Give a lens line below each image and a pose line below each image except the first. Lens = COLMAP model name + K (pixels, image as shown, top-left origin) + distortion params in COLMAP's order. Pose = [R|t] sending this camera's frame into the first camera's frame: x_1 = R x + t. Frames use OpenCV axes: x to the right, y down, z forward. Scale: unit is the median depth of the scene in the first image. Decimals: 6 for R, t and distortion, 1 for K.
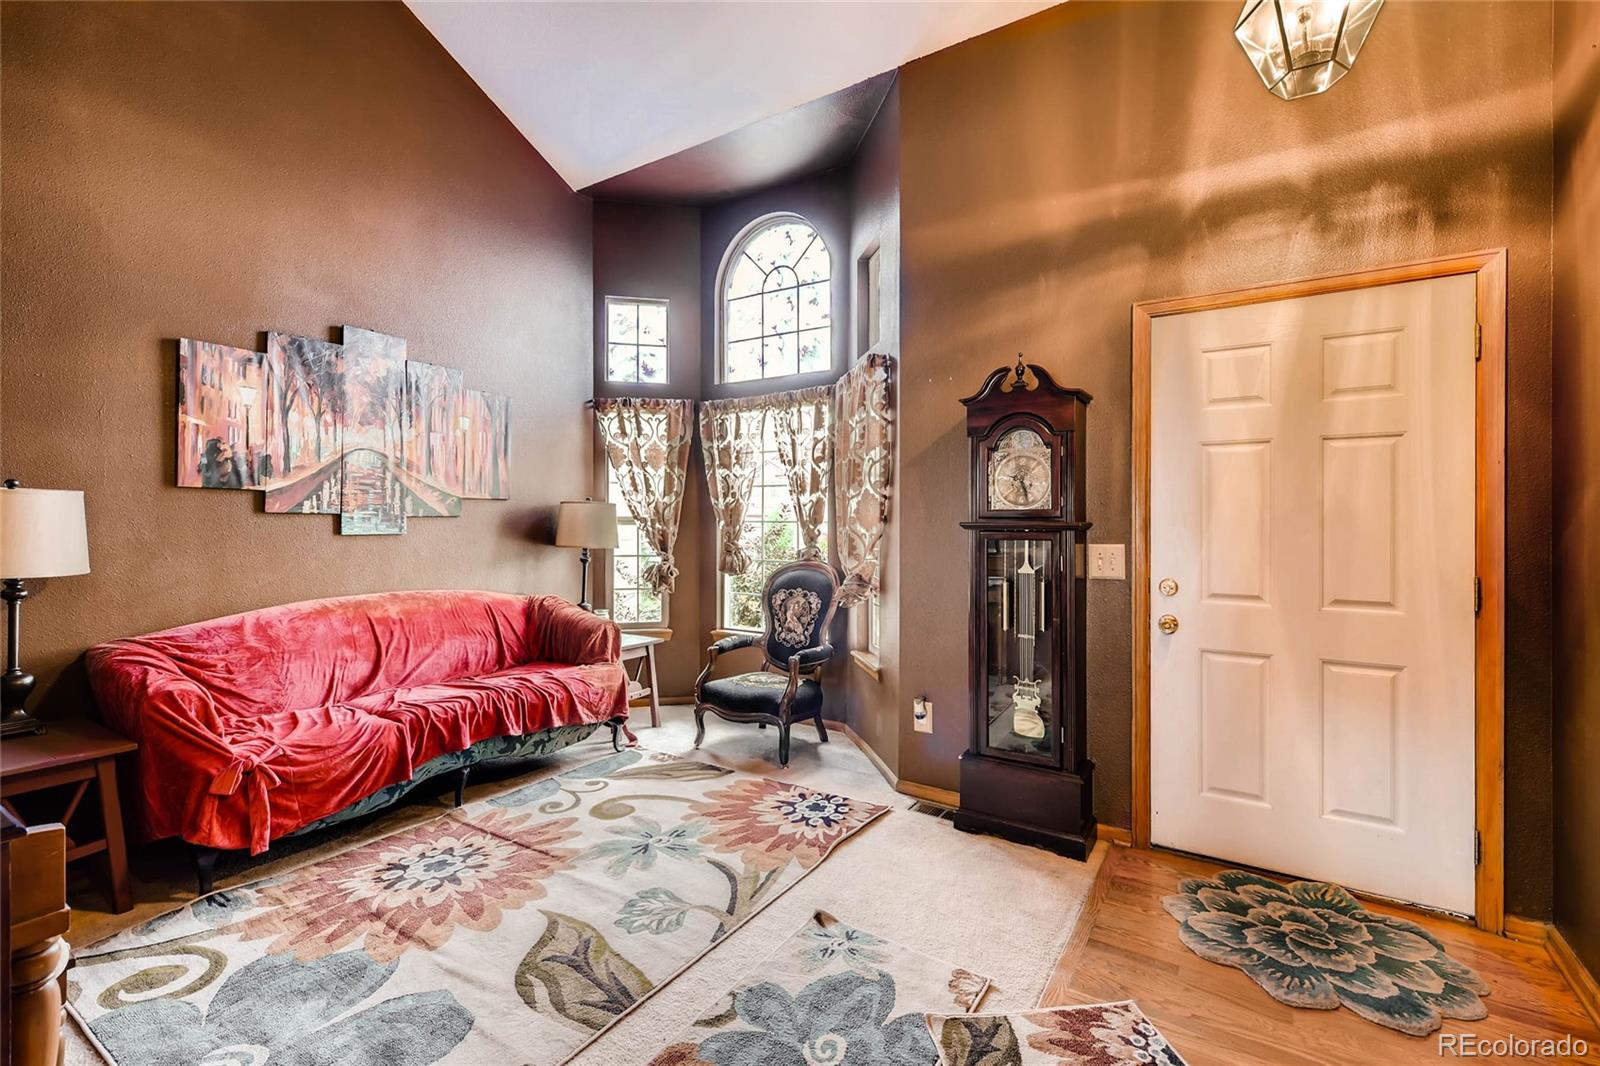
lens RADIAL K [[685.0, 0, 800.3], [0, 685.0, 518.4], [0, 0, 1]] dist [-0.000643, -0.001275]
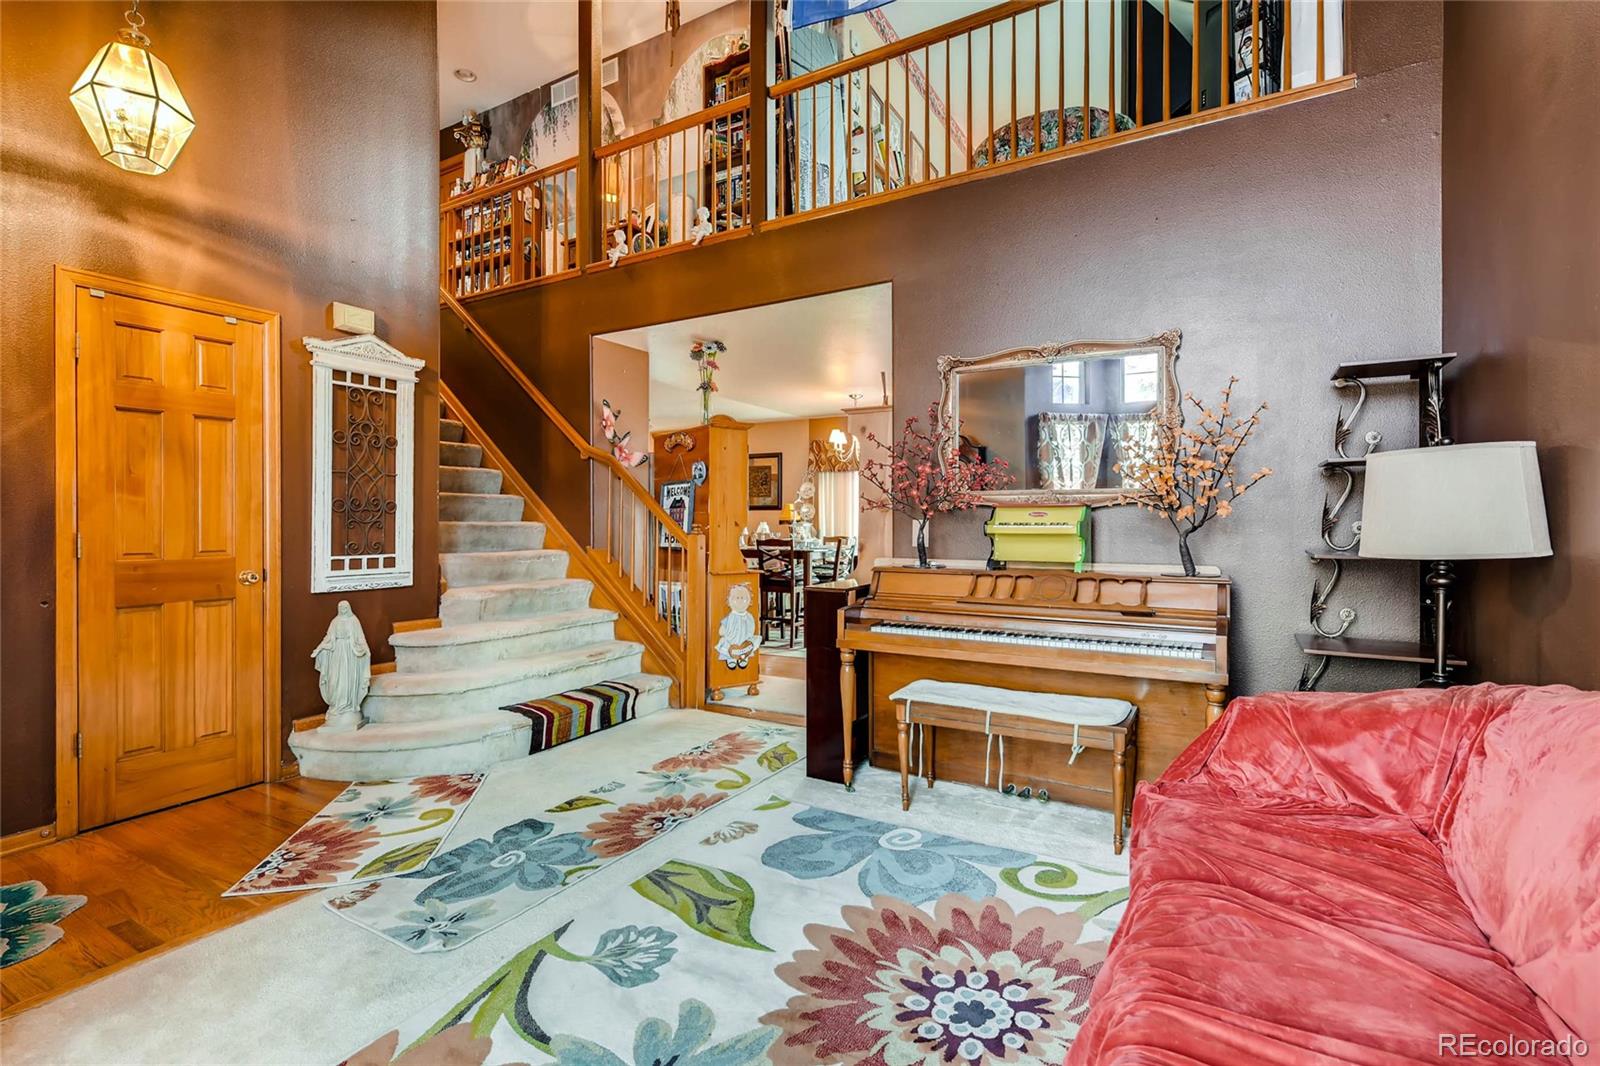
lens RADIAL K [[753.4, 0, 792.1], [0, 753.4, 527.4], [0, 0, 1]] dist [0.011094, 0.000801]
pose [[-0.999457, -0.003150, -0.032792, -0.294174], [-0.003323, 0.999981, 0.005224, 0.036956], [0.032775, 0.005330, -0.999449, 1.512464]]
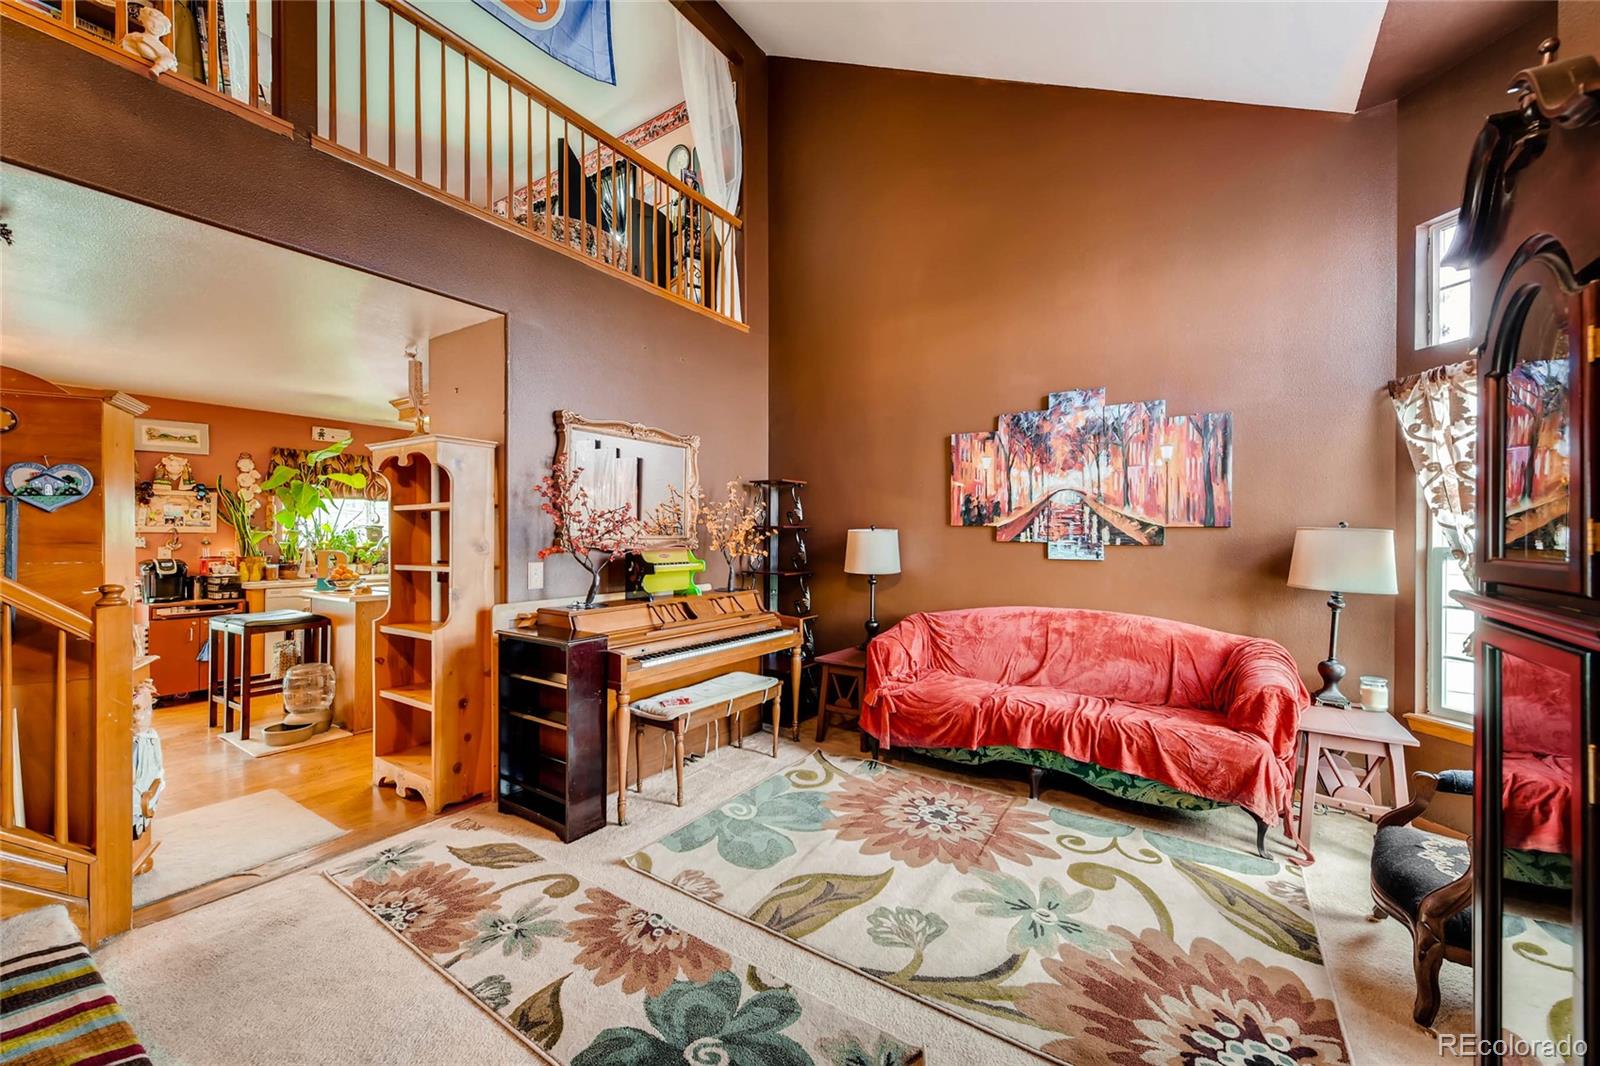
lens RADIAL K [[625.7, 0, 813.9], [0, 625.7, 534.8], [0, 0, 1]] dist [0.001456, -0.000431]
pose [[-0.003999, -0.000128, -0.999992, 0.589129], [-0.002186, 0.999998, -0.000119, -0.023504], [0.999990, 0.002186, -0.003999, 0.675182]]
